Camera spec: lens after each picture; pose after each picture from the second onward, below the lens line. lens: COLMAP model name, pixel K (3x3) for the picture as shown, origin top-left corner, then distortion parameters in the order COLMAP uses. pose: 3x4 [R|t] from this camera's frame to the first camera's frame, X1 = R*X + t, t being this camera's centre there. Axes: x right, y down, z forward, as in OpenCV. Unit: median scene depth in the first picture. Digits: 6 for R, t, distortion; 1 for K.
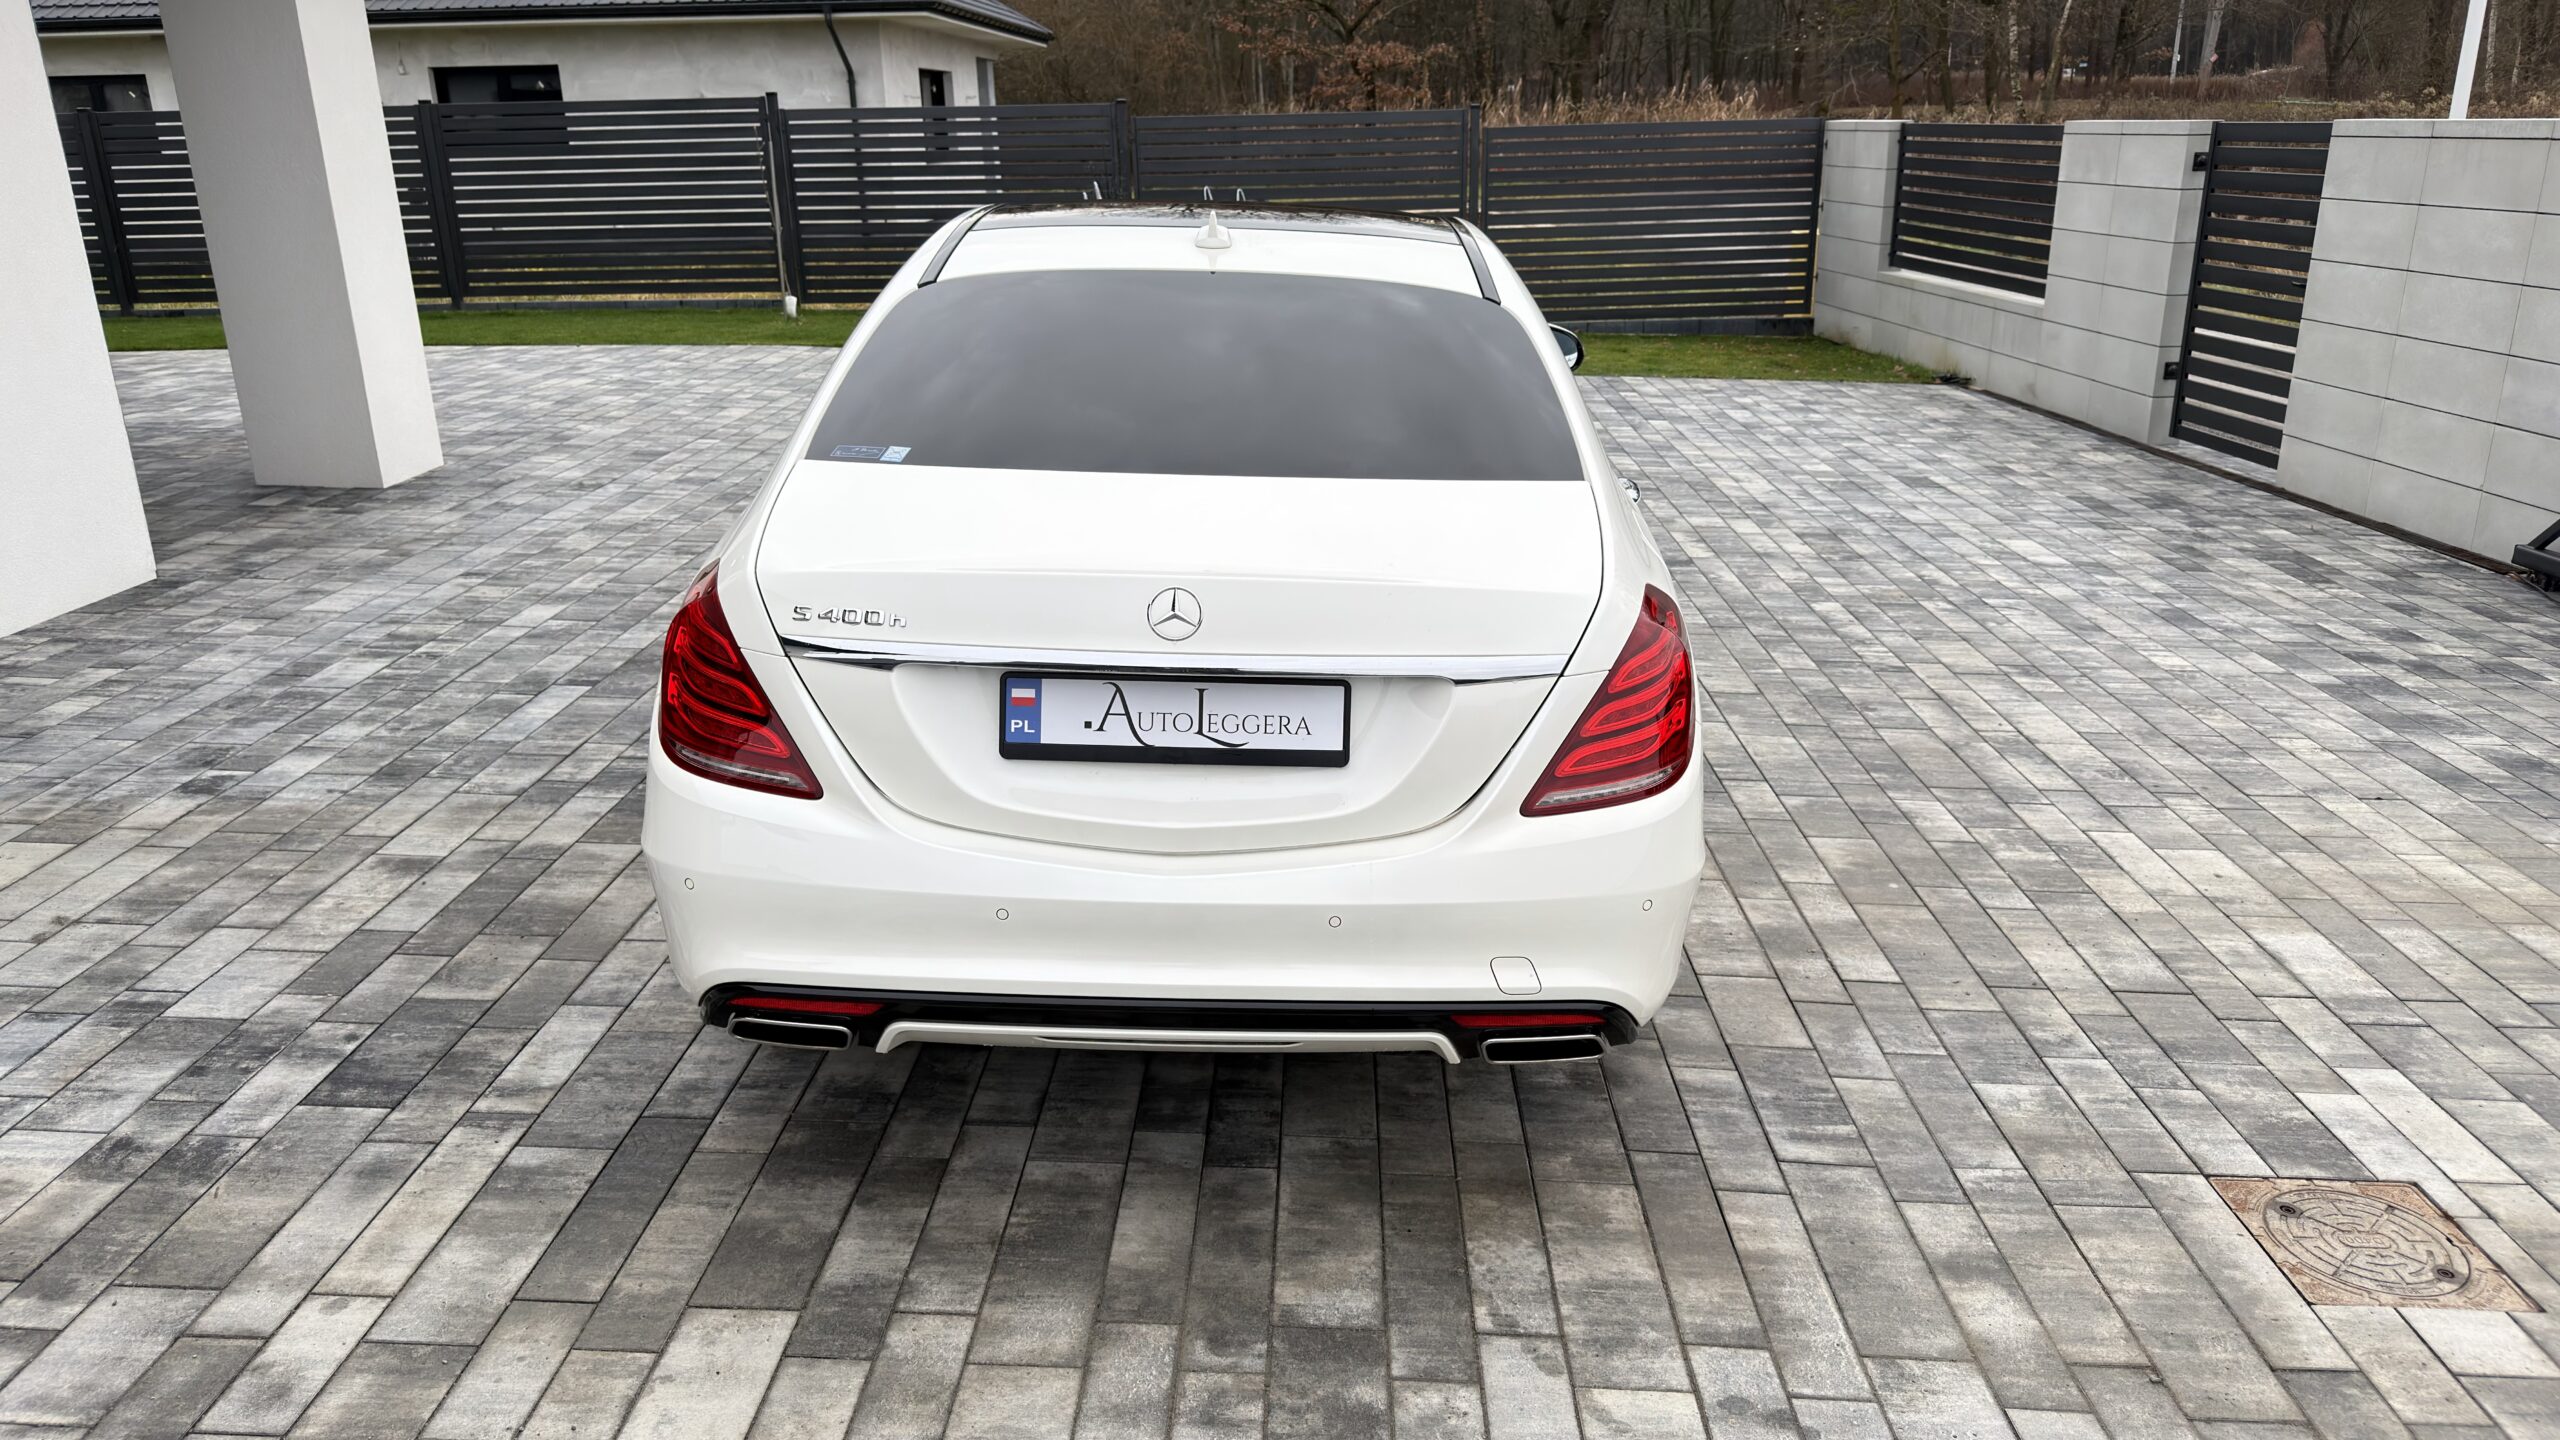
lens RADIAL K [[1798.7, 0, 1285.1], [0, 1798.7, 739.9], [0, 0, 1]] dist [0.049443, -0.060963]
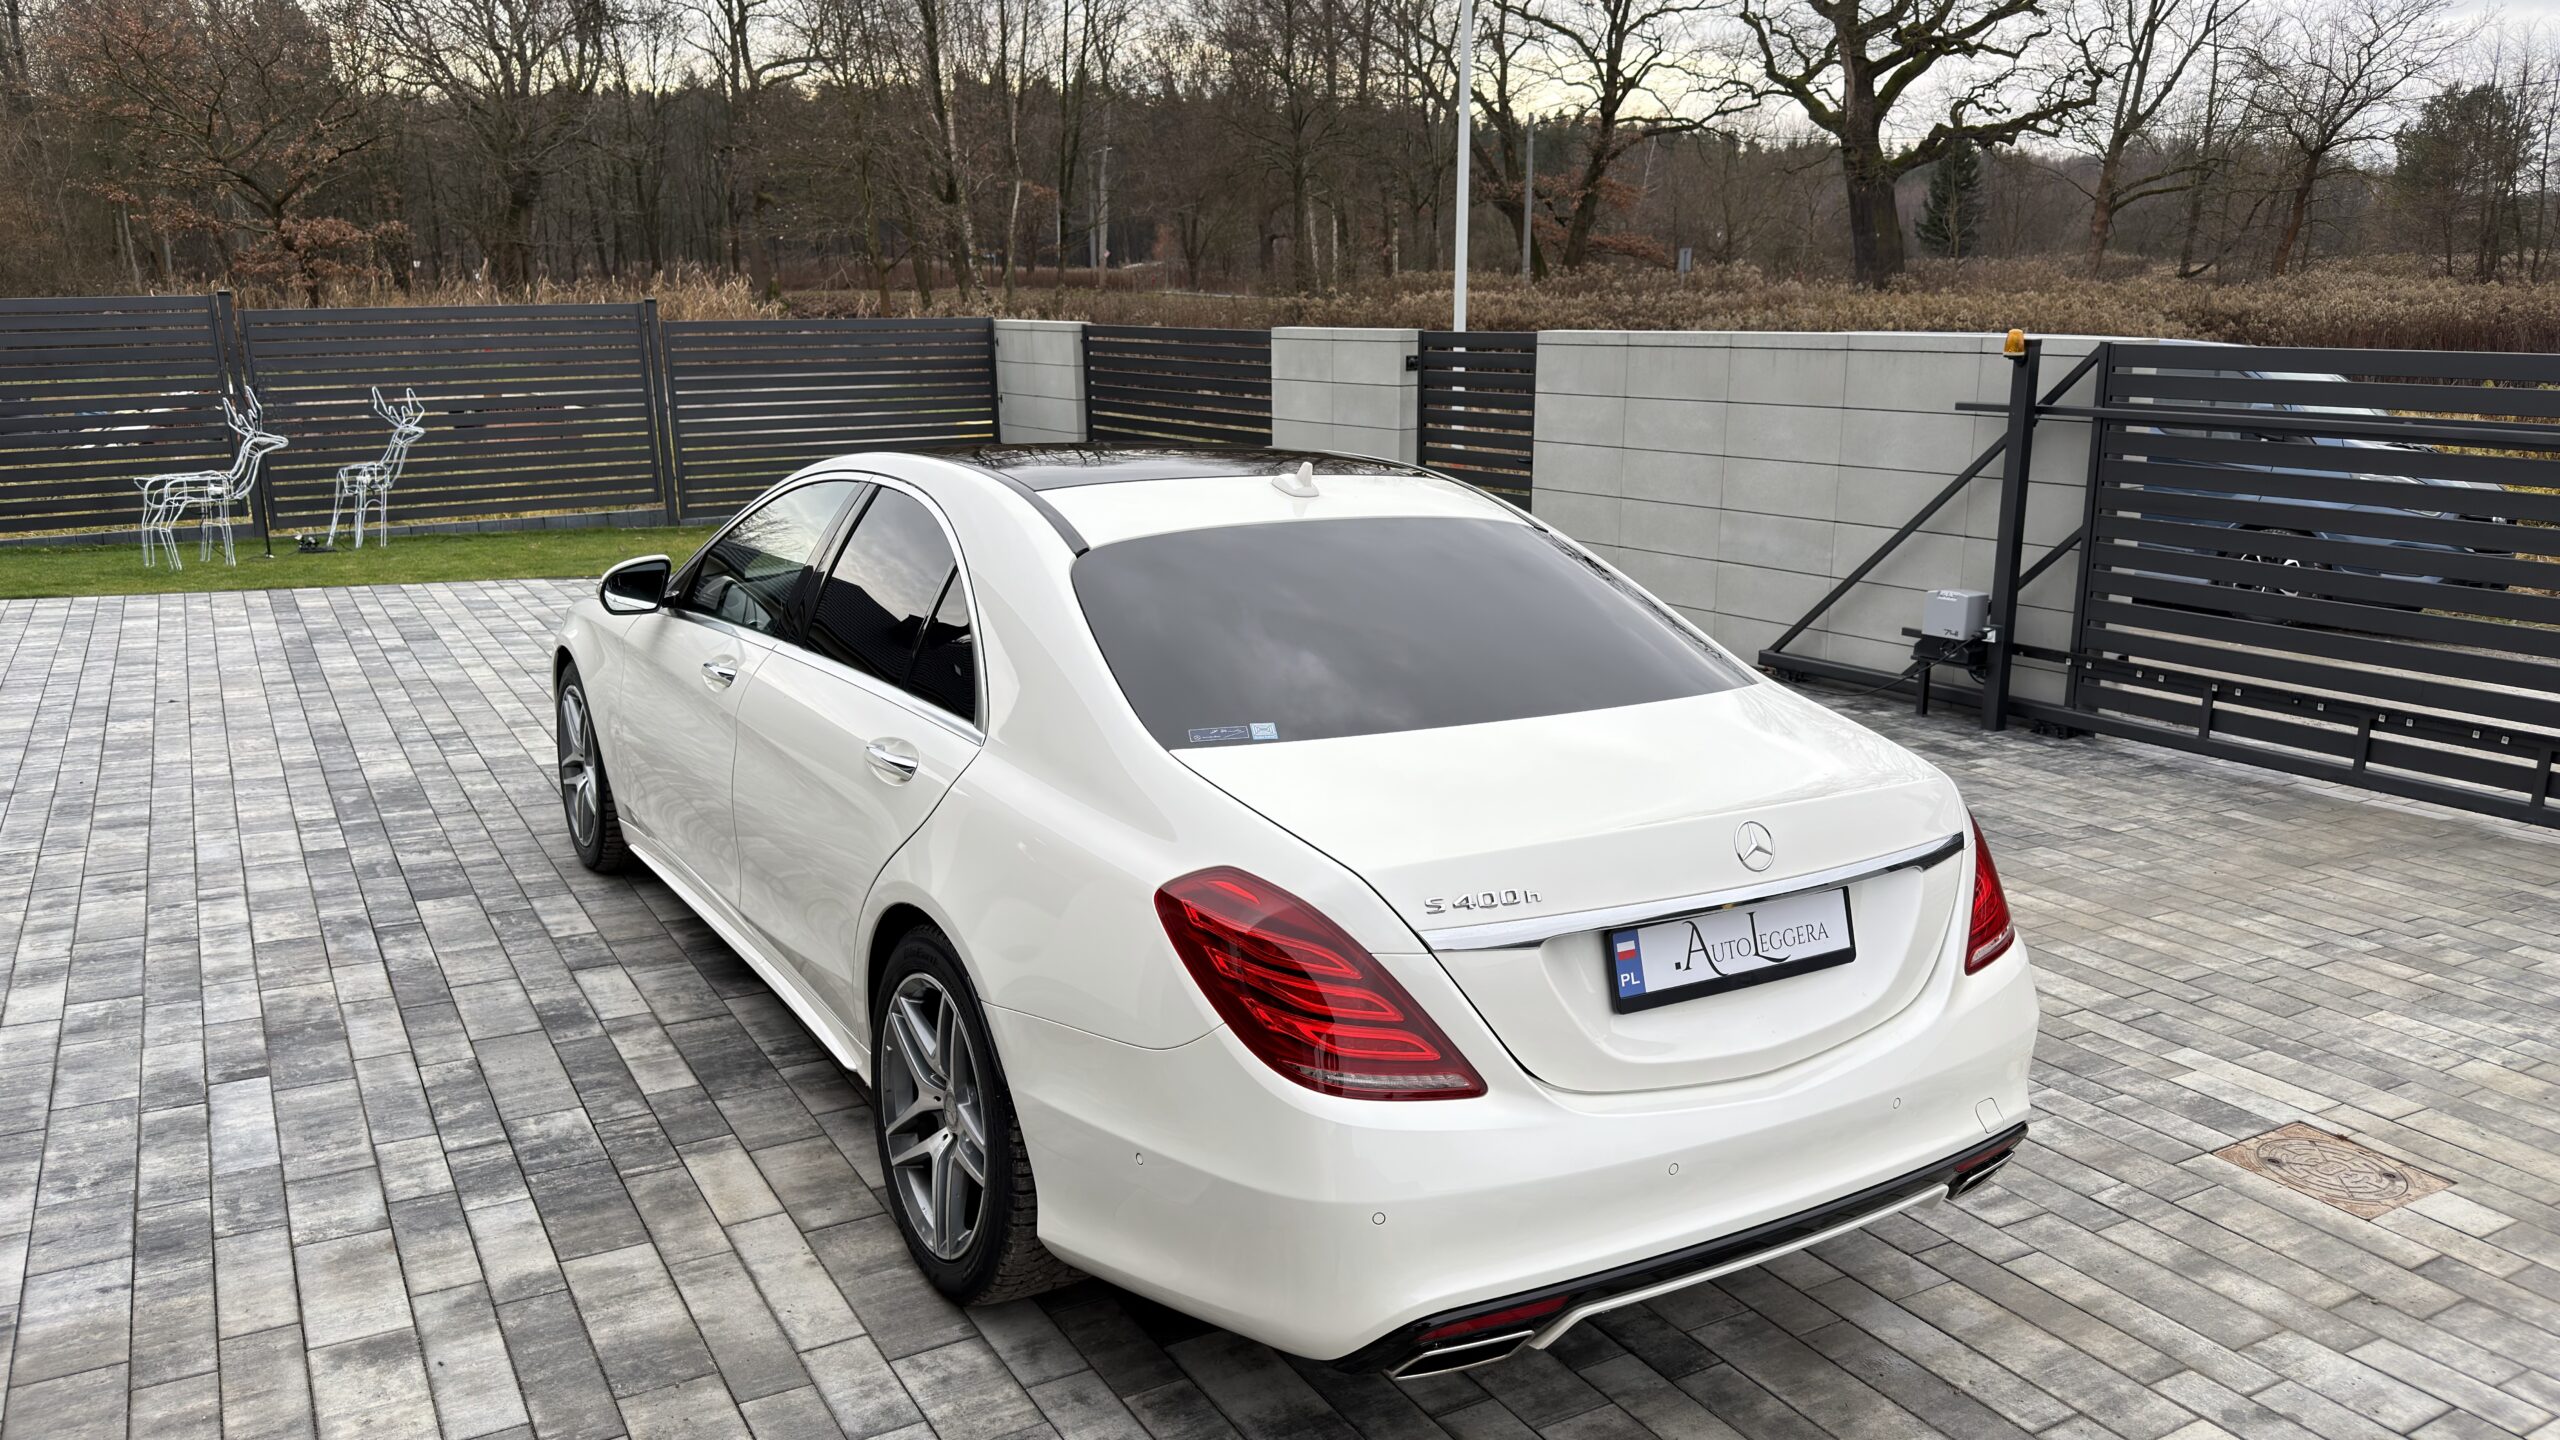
lens RADIAL K [[1798.7, 0, 1289.7], [0, 1798.7, 704.7], [0, 0, 1]] dist [0.049443, -0.060963]
pose [[0.842666, -0.112370, 0.526580, -0.582810], [0.169090, 0.983732, -0.060663, -0.092366], [-0.511197, 0.140158, 0.847959, 0.145219]]
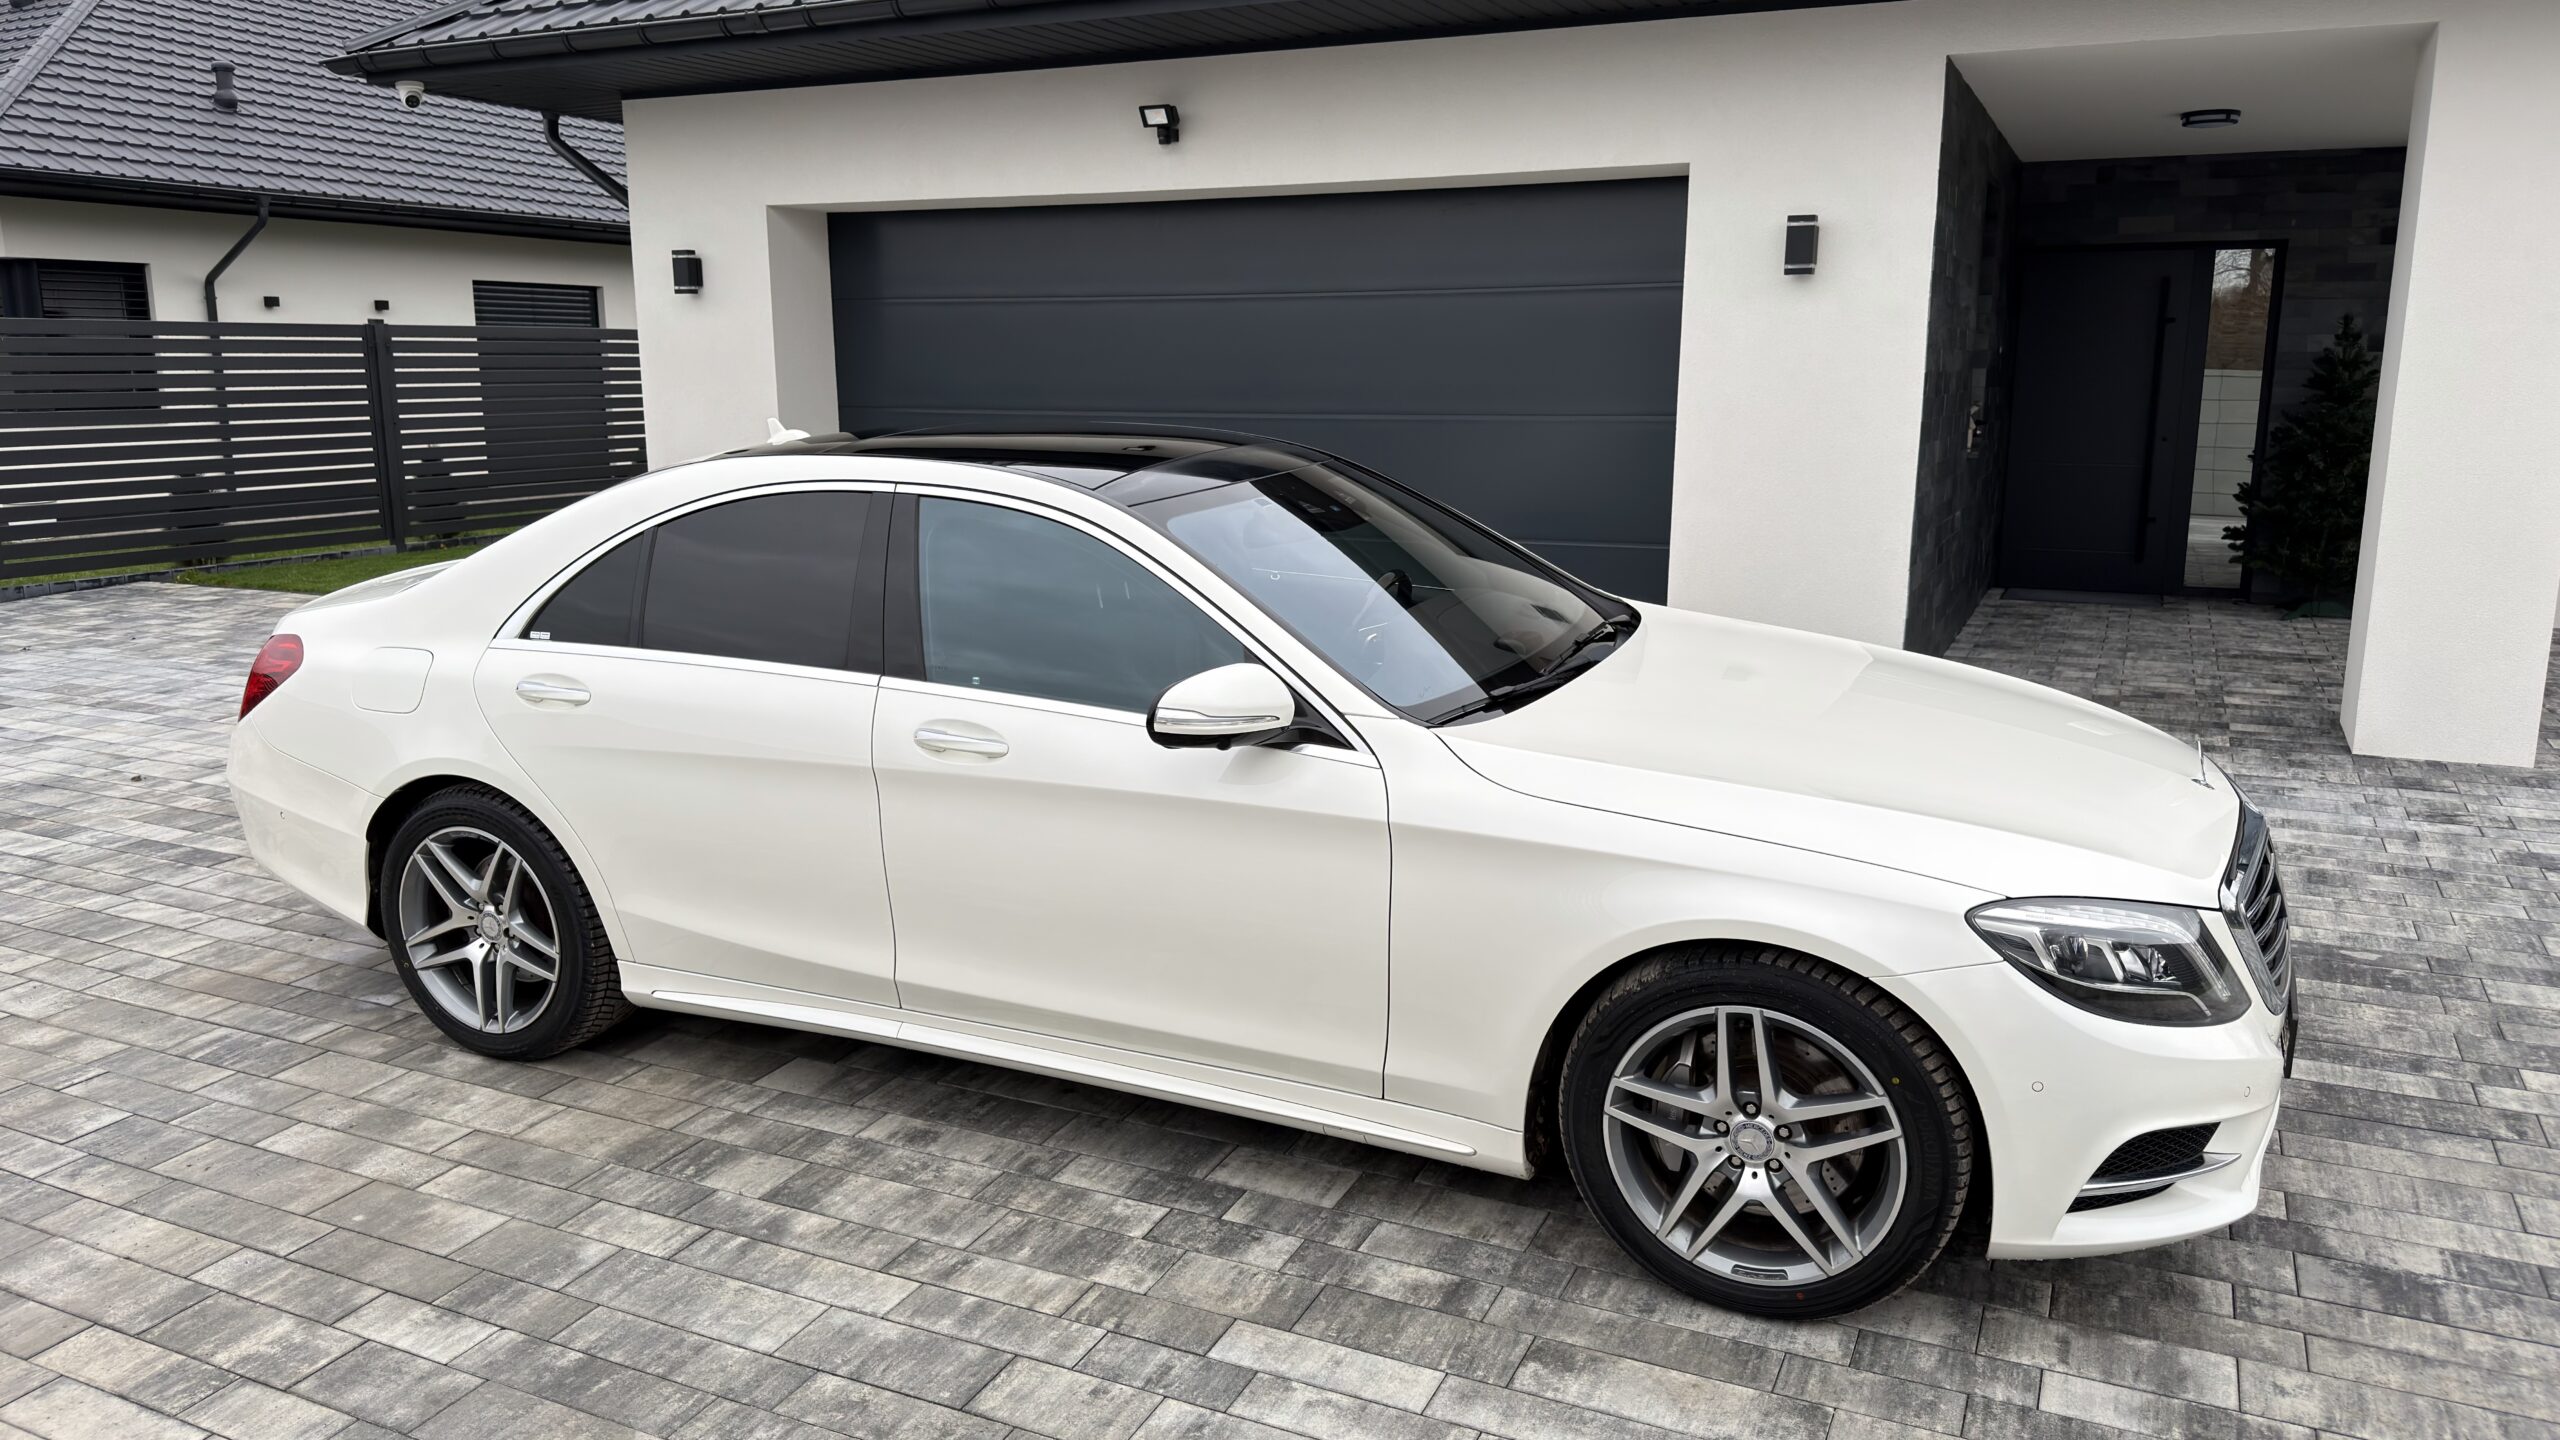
lens RADIAL K [[1798.7, 0, 1271.3], [0, 1798.7, 719.4], [0, 0, 1]] dist [0.049443, -0.060963]
pose [[-0.412299, 0.197423, -0.889401, 0.991536], [-0.286698, 0.898525, 0.332352, -0.616313], [0.864763, 0.392018, -0.313860, 1.748823]]
